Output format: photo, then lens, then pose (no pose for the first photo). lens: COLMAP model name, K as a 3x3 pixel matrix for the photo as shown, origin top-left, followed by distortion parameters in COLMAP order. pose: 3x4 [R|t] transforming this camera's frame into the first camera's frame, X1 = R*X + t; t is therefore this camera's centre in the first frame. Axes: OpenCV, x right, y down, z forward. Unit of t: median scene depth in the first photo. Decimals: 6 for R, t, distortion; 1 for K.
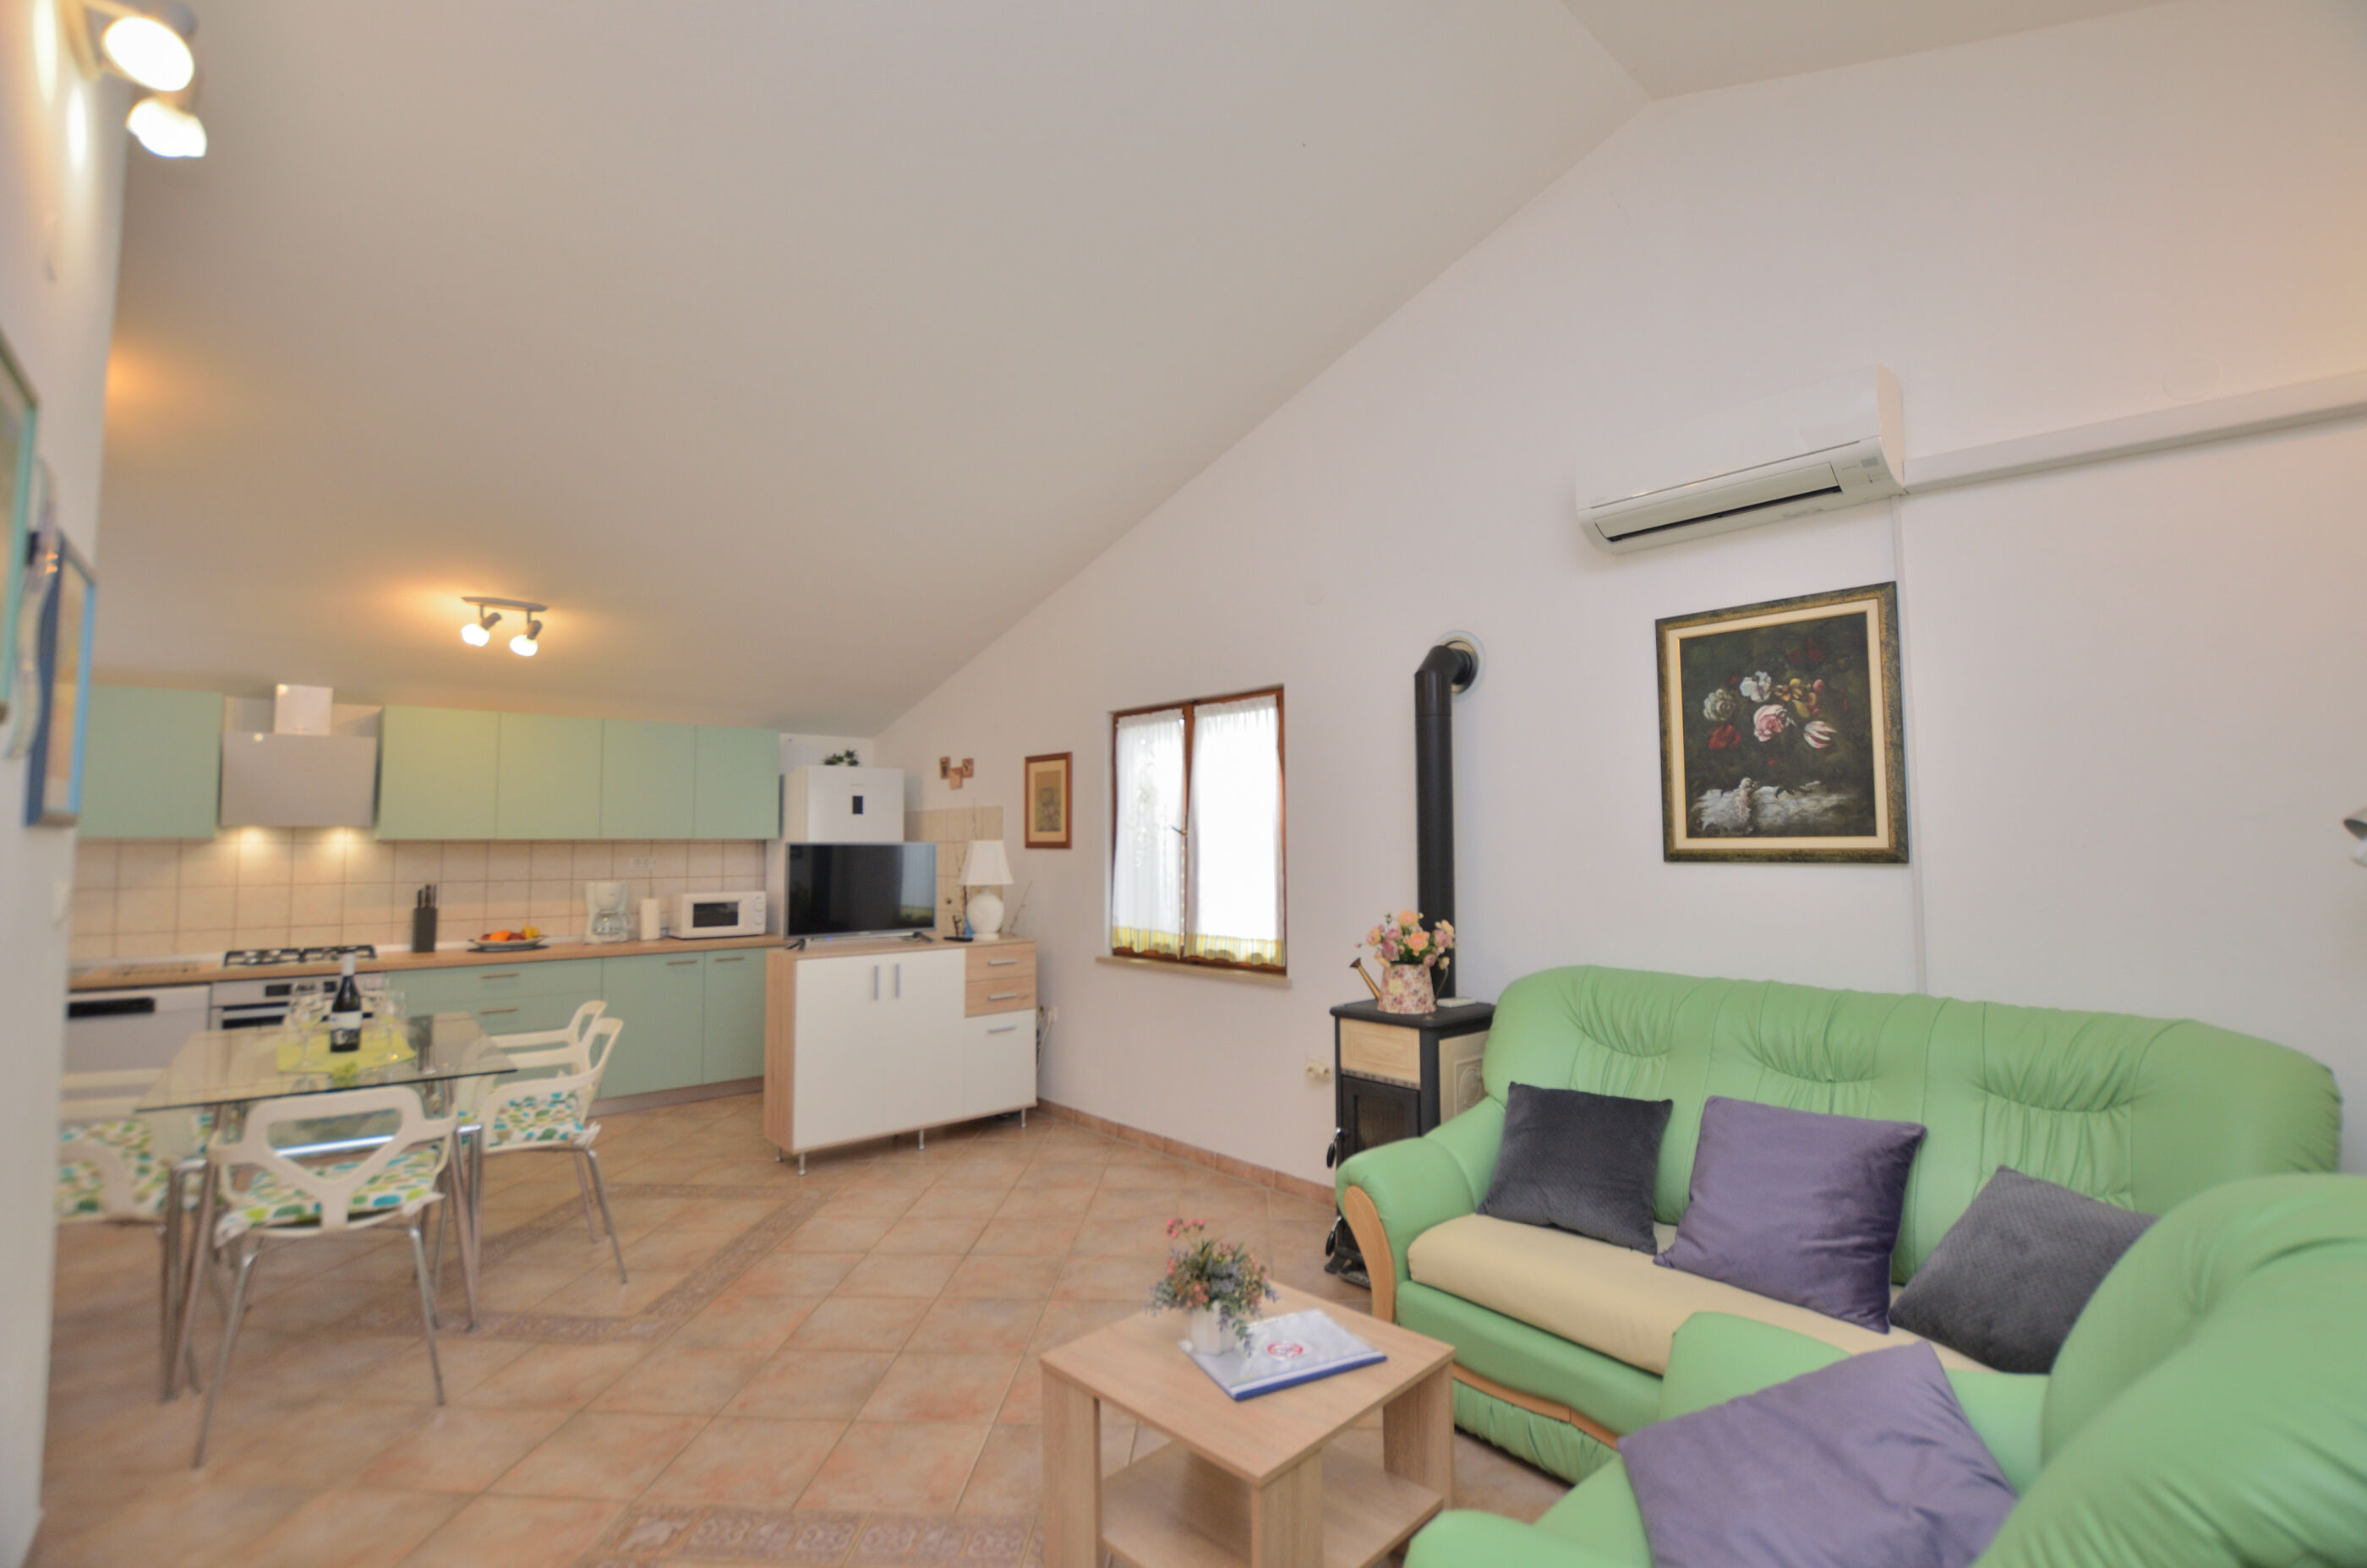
lens RADIAL K [[1050.6, 0, 1200.5], [0, 1050.6, 775.6], [0, 0, 1]] dist [-0.025640, 0.000051]
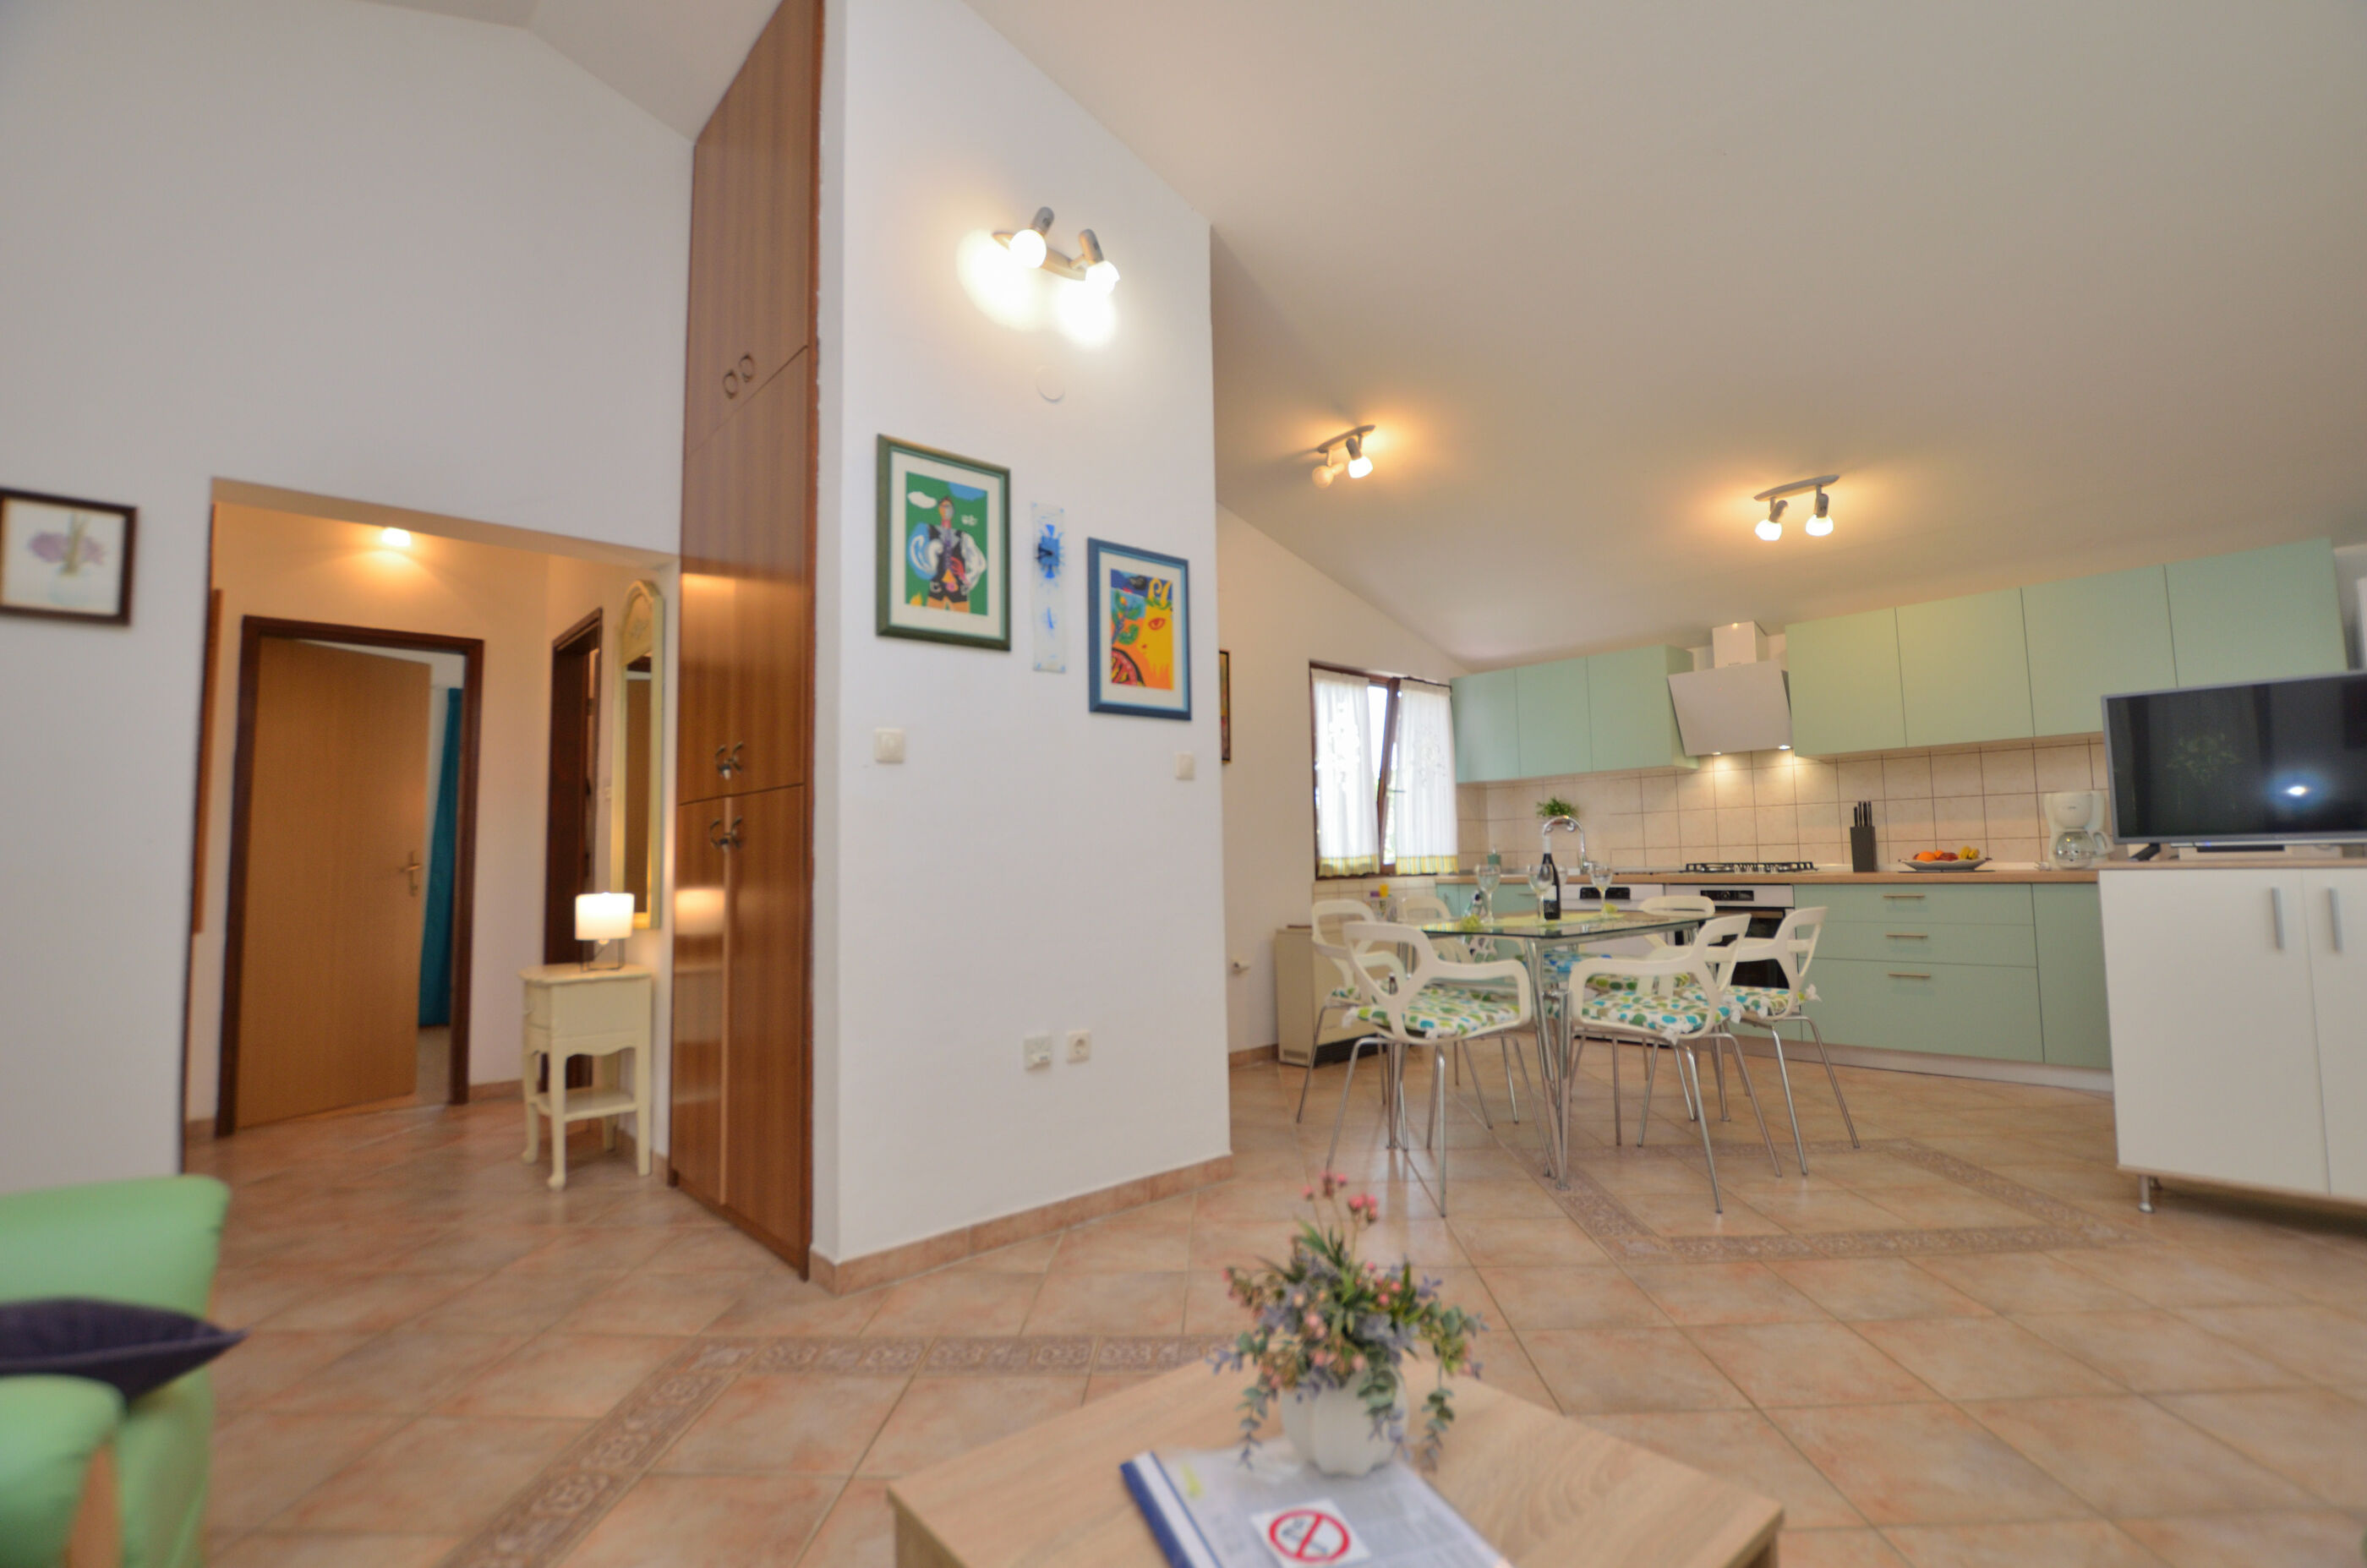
lens RADIAL K [[1047.5, 0, 1205.8], [0, 1047.5, 777.8], [0, 0, 1]] dist [-0.031816, 0.004253]
pose [[0.025489, -0.073719, -0.996953, 0.263581], [0.087491, 0.993615, -0.071235, 0.131261], [0.995839, -0.085409, 0.031776, 0.488459]]
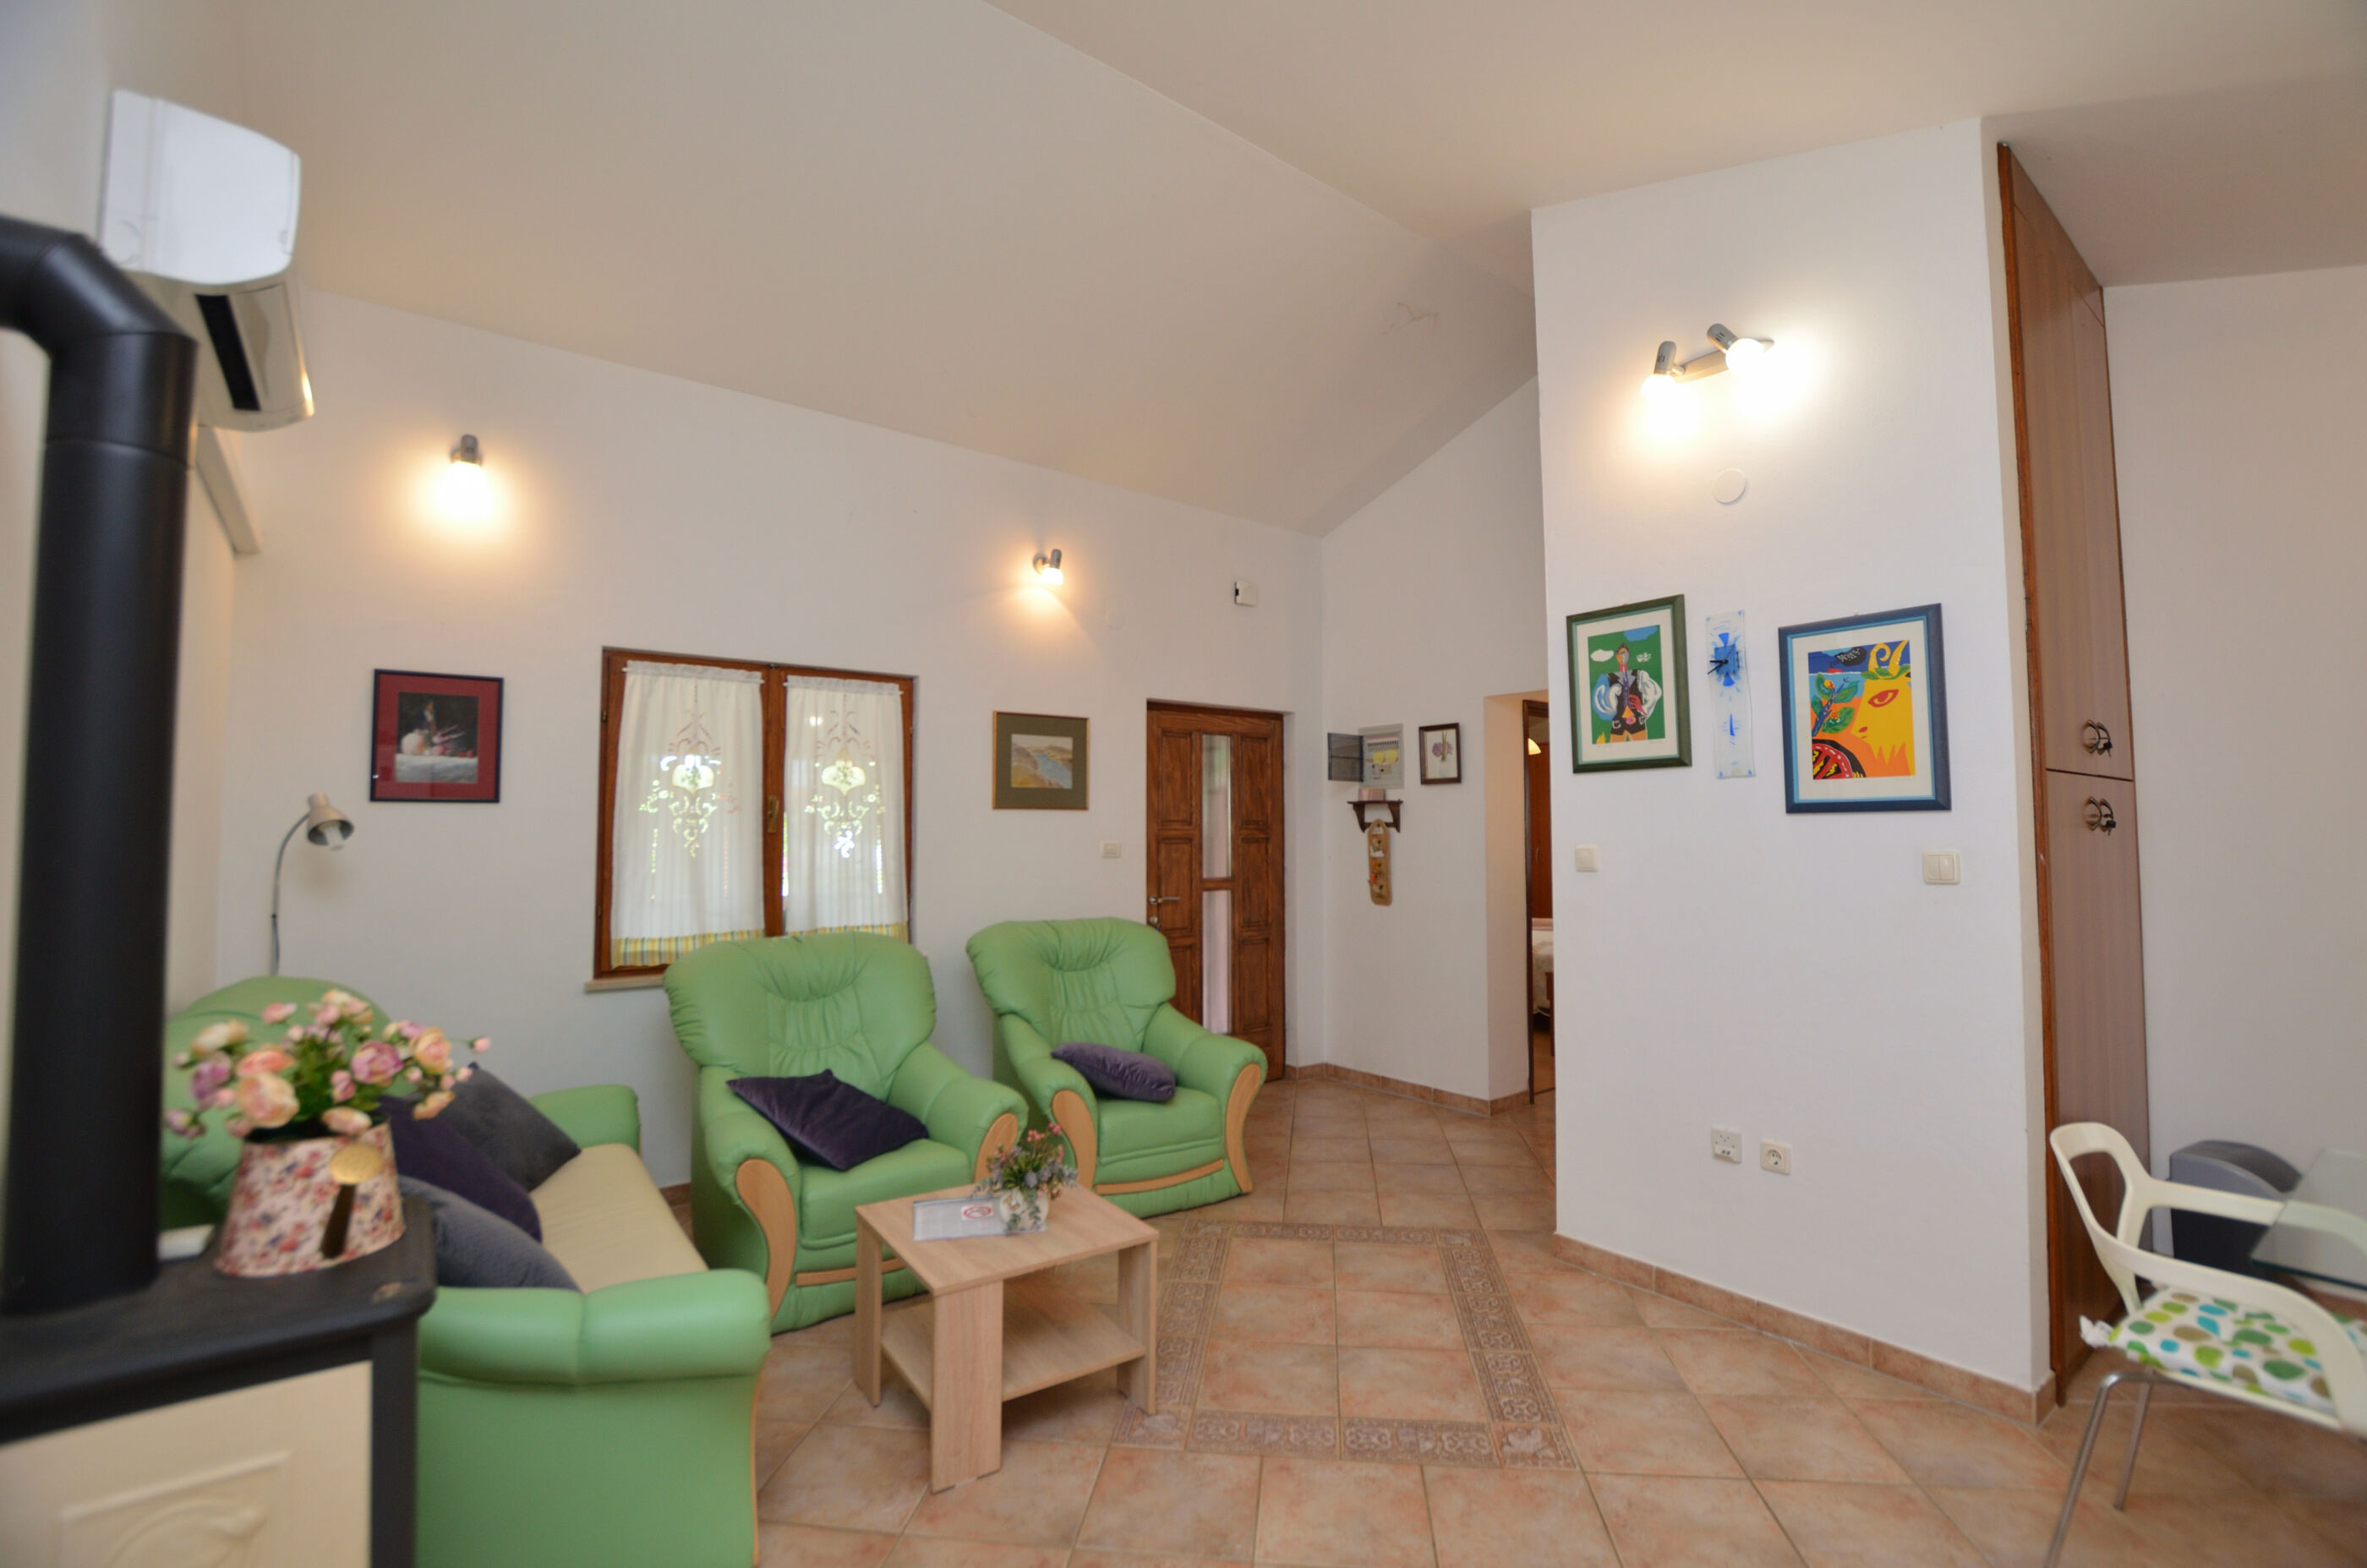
lens RADIAL K [[1047.5, 0, 1208.5], [0, 1047.5, 769.9], [0, 0, 1]] dist [-0.031816, 0.004253]
pose [[-0.998415, 0.011865, 0.055021, -0.136723], [0.004963, 0.992279, -0.123926, 0.078983], [-0.056066, -0.123456, -0.990765, 1.173355]]
